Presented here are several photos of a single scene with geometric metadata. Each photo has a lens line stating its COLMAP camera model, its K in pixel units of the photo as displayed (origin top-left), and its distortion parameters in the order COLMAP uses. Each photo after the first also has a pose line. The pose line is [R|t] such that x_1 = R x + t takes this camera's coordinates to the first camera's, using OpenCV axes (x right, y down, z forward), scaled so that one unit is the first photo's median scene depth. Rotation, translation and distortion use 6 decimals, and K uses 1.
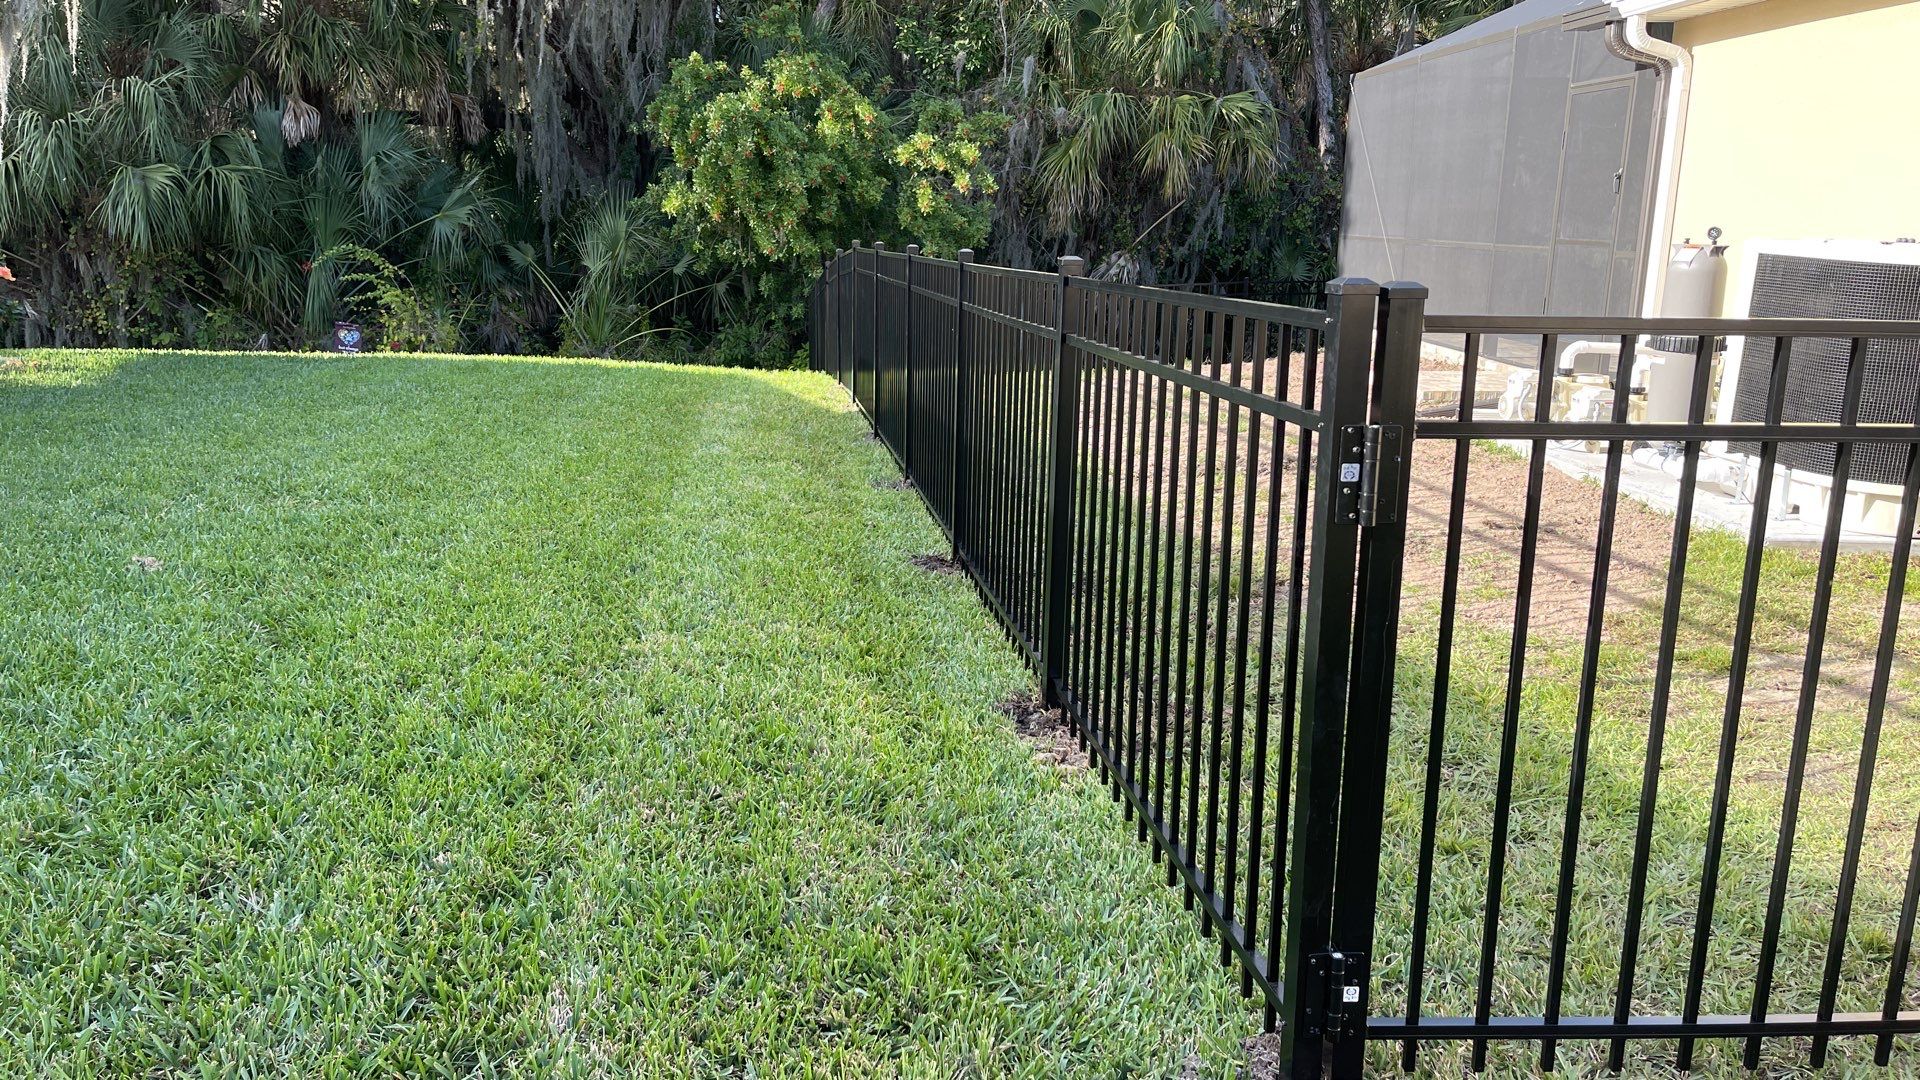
lens RADIAL K [[1456.6, 0, 960.0], [0, 1456.6, 540.0], [0, 0, 1]] dist [0.019072, -0.007925]
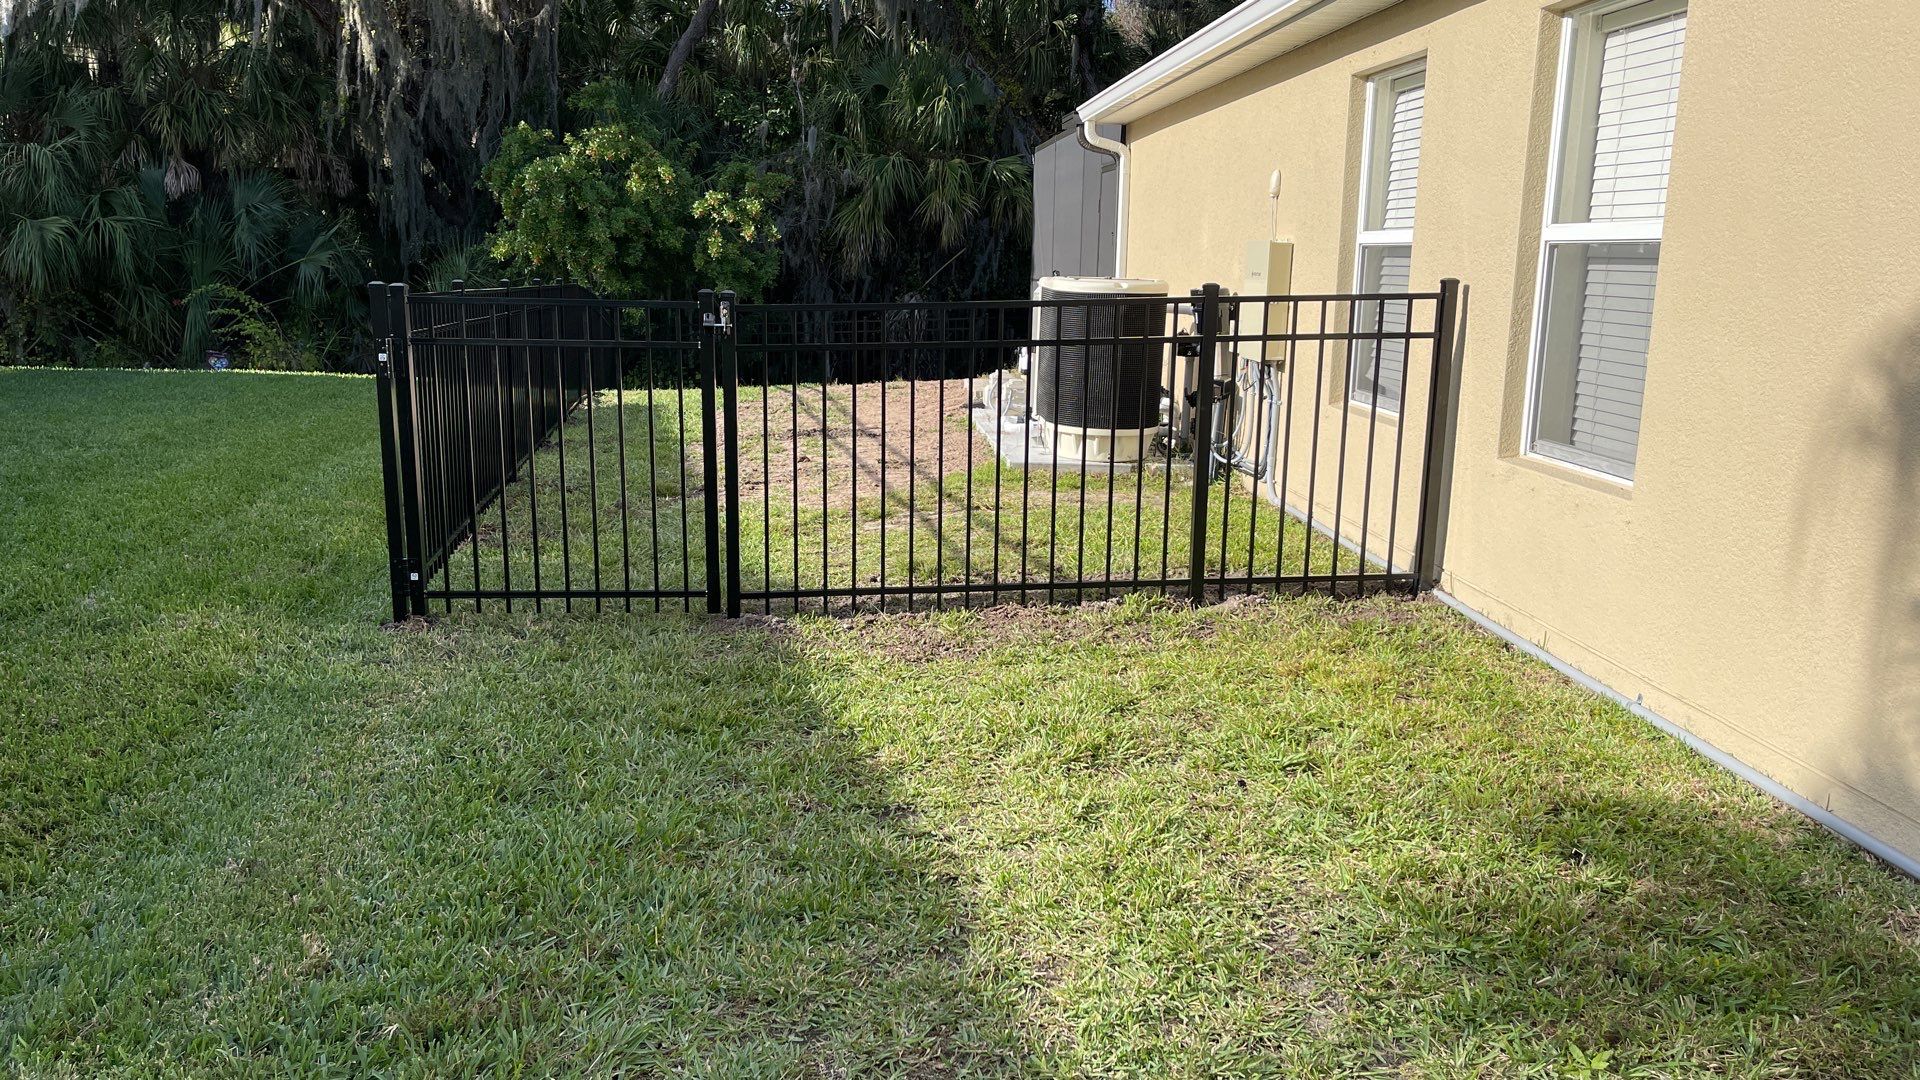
lens RADIAL K [[1423.9, 0, 960.0], [0, 1423.9, 540.0], [0, 0, 1]] dist [0.047479, -0.078188]
pose [[0.998993, -0.007189, 0.044289, 0.112363], [0.008339, 0.999632, -0.025832, 0.033503], [-0.044087, 0.026175, 0.998685, -0.150004]]
